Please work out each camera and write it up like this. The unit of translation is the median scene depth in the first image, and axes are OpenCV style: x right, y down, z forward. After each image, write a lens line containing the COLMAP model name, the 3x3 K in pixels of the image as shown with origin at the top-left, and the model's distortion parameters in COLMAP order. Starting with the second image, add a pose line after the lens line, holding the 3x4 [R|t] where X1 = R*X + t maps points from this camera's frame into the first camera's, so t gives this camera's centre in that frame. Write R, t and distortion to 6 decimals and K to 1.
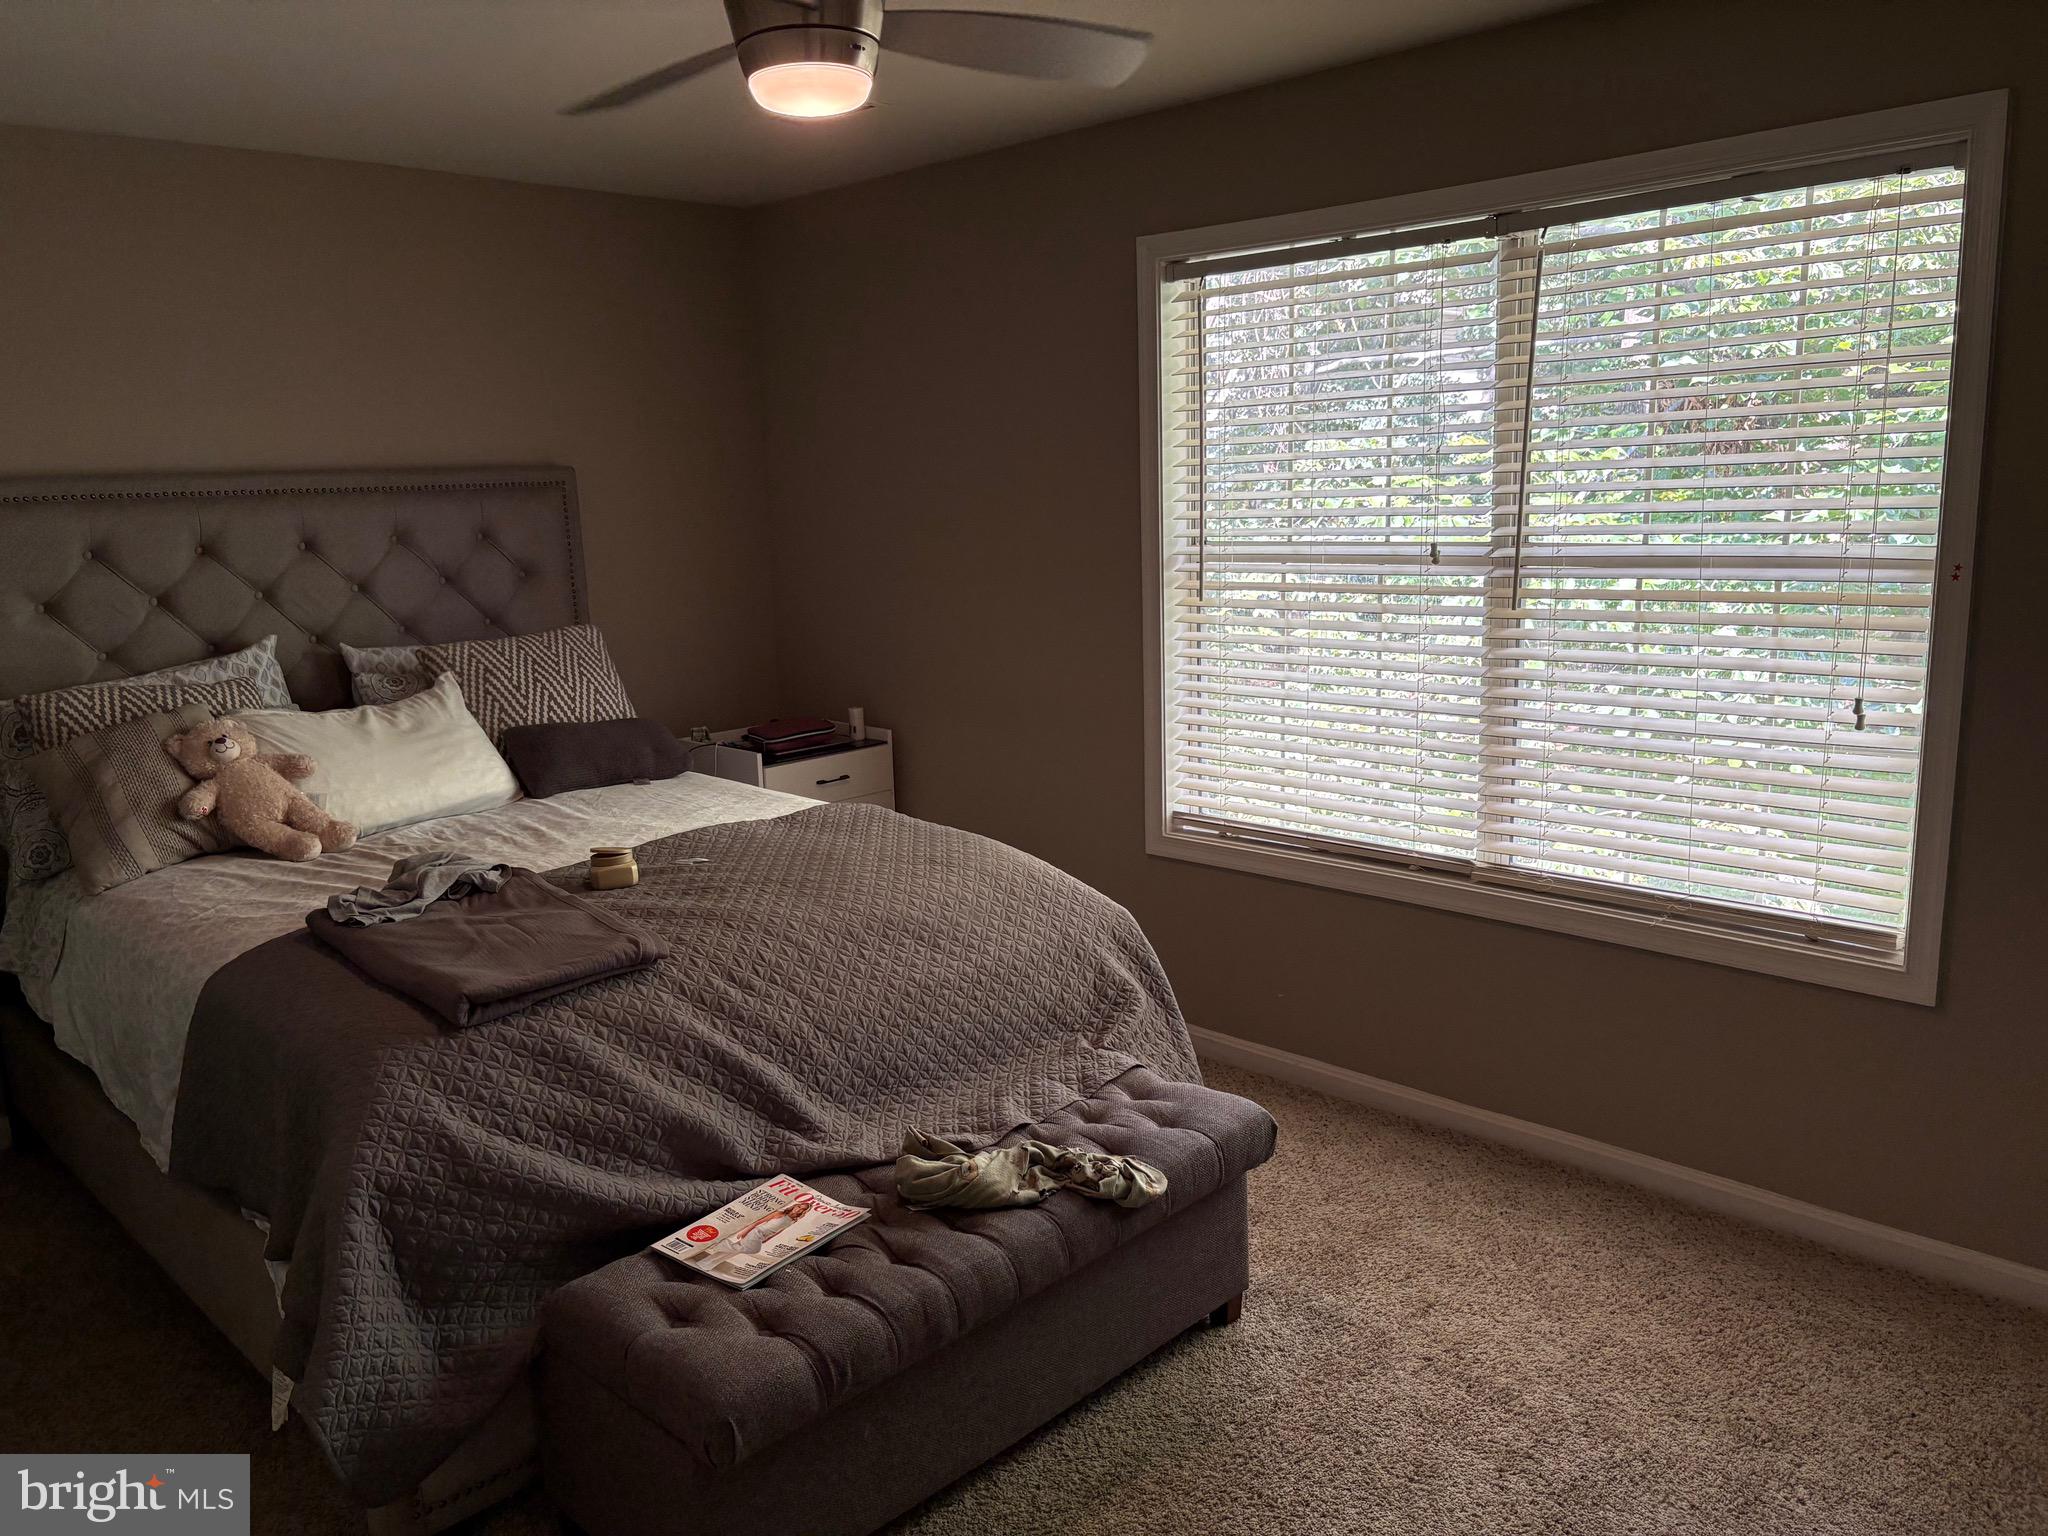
lens RADIAL K [[1550.7, 0, 1022.4], [0, 1550.7, 774.2], [0, 0, 1]] dist [0.031523, -0.007558]
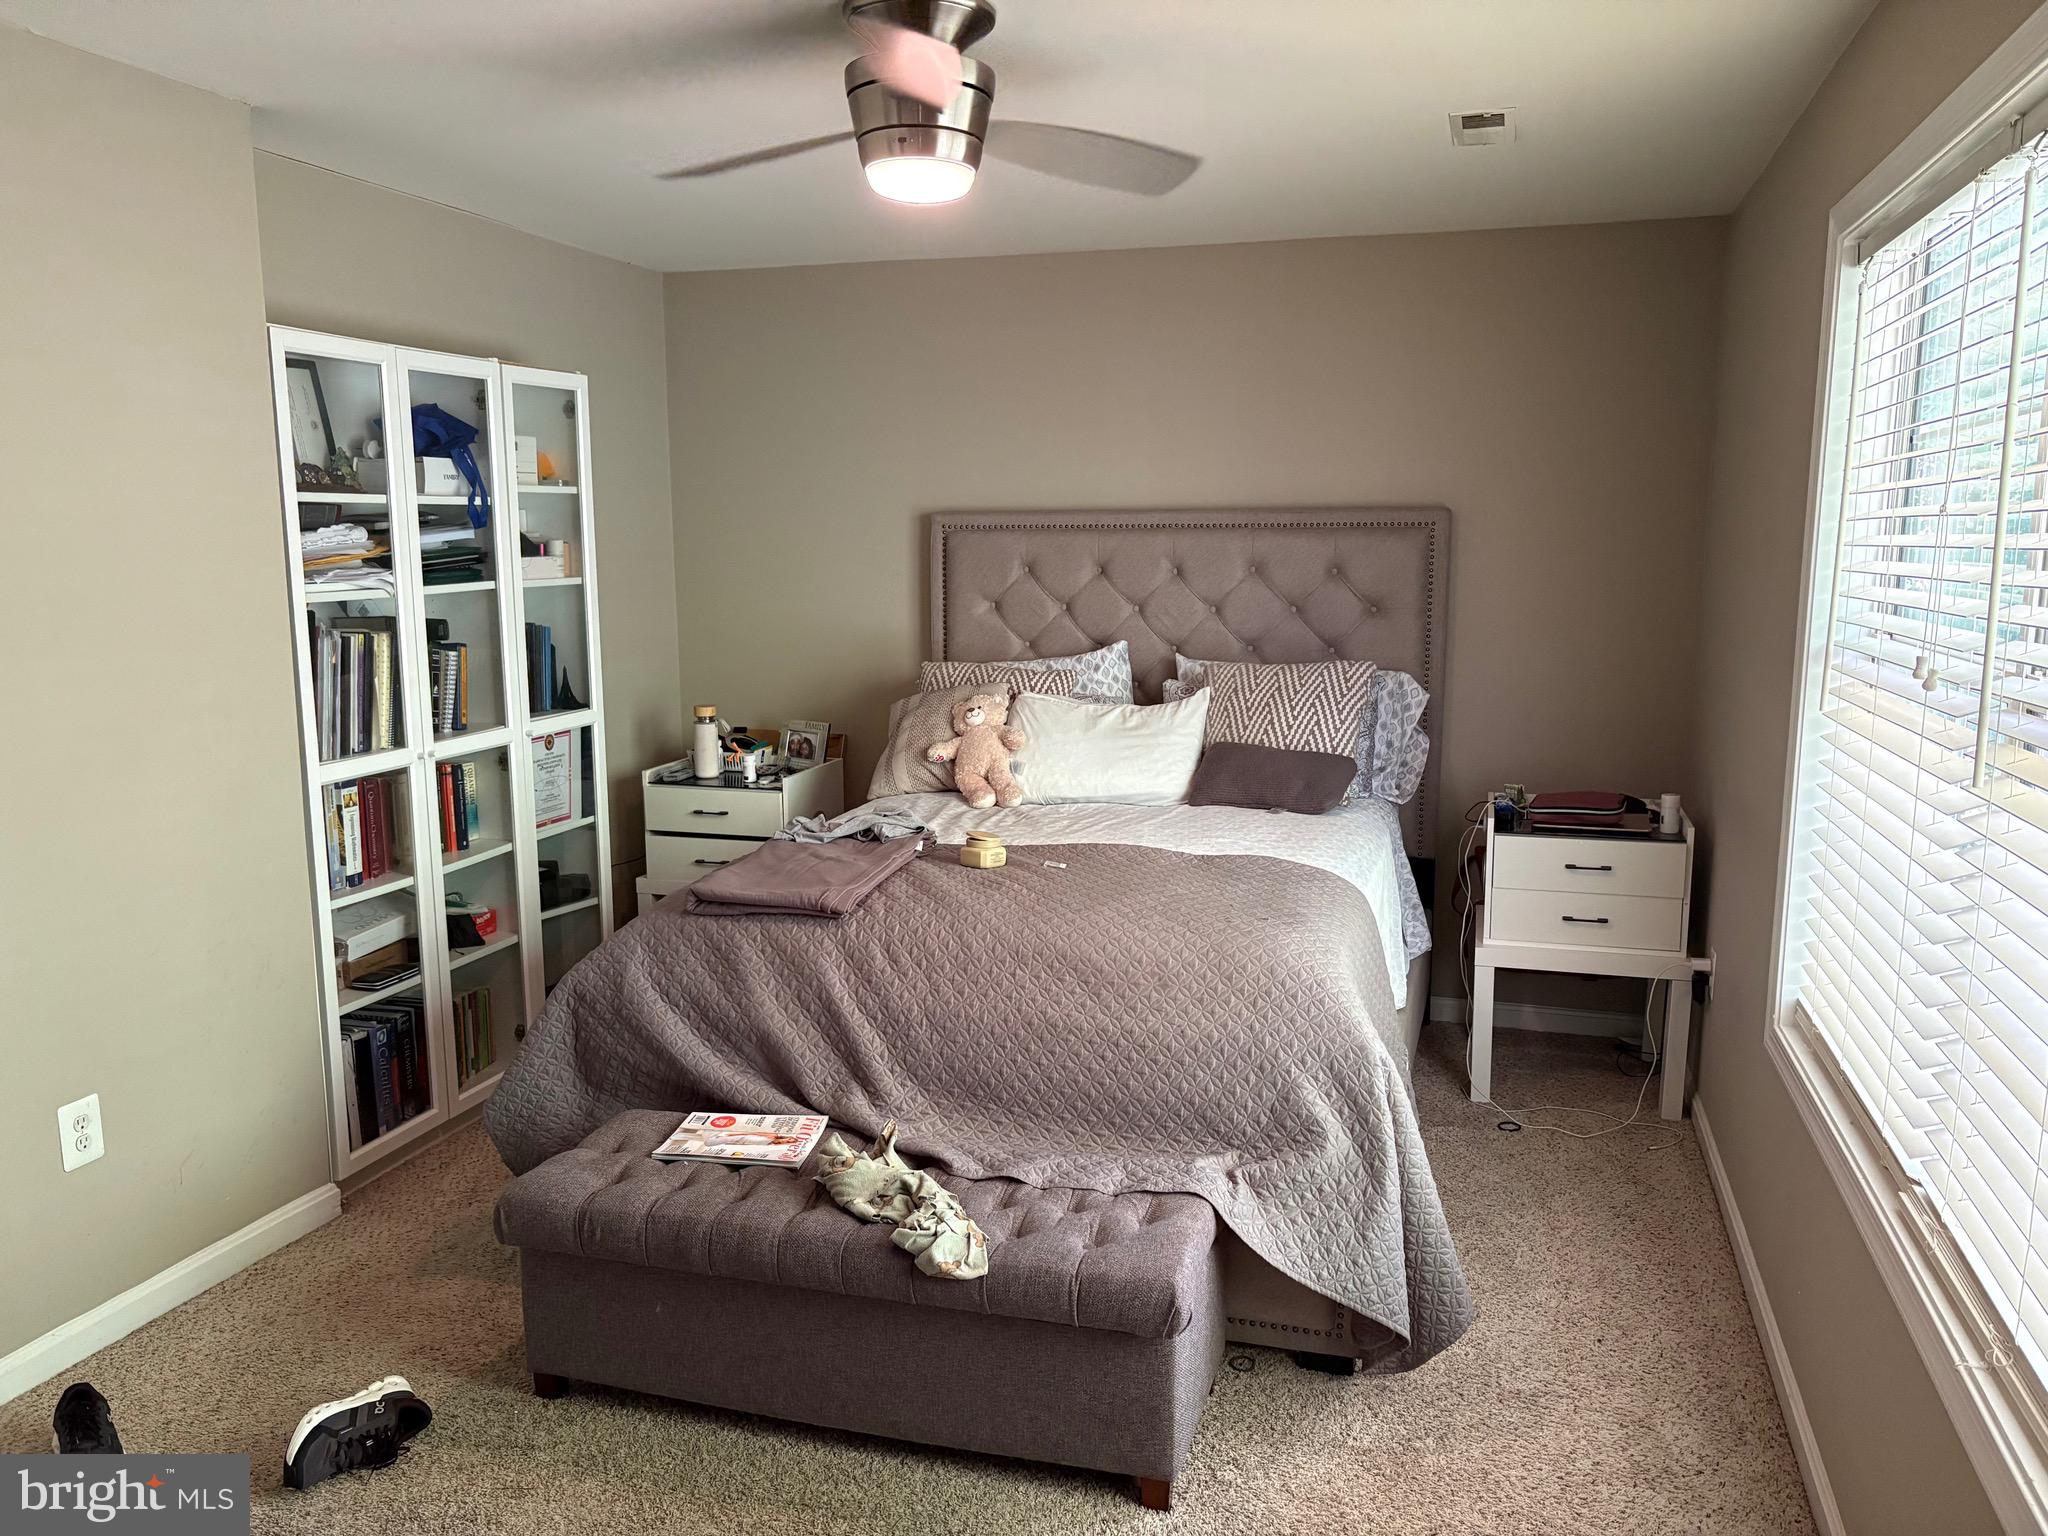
lens RADIAL K [[1550.7, 0, 1024.7], [0, 1550.7, 764.9], [0, 0, 1]] dist [0.031523, -0.007558]
pose [[0.464653, 0.159519, -0.871006, 0.673961], [-0.181239, 0.979948, 0.082786, -0.093995], [0.866747, 0.119393, 0.484247, 0.406935]]
